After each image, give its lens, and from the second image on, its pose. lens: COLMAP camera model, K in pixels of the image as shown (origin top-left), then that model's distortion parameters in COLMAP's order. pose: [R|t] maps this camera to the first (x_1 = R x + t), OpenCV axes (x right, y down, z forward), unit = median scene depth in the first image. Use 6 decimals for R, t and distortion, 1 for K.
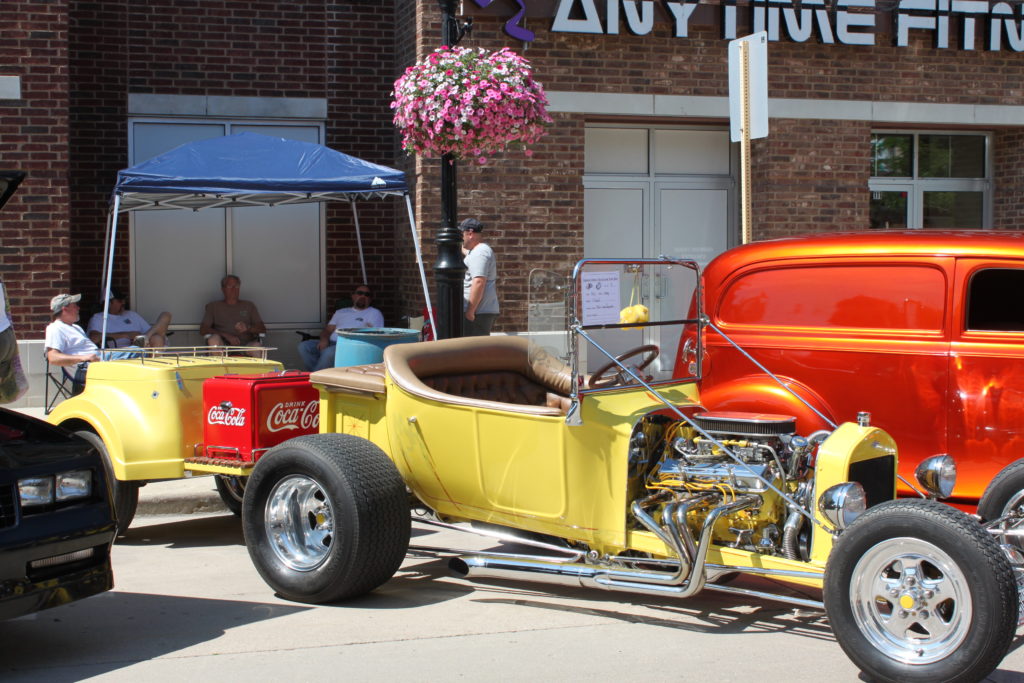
lens RADIAL K [[1470.2, 0, 512.0], [0, 1470.2, 341.5], [0, 0, 1]] dist [-0.056076, 0.104846]
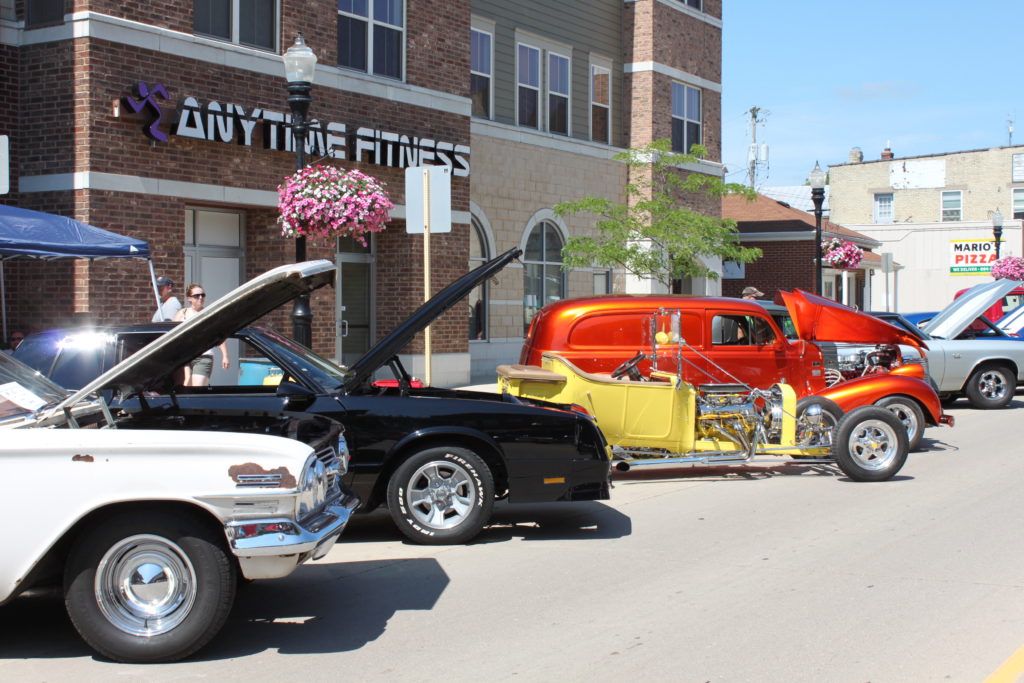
lens RADIAL K [[1470.2, 0, 512.0], [0, 1470.2, 341.5], [0, 0, 1]] dist [-0.056076, 0.104846]
pose [[0.727517, -0.010113, 0.686015, -0.632490], [0.035664, 0.999097, -0.023094, 0.011844], [-0.685162, 0.041267, 0.727221, -0.137714]]
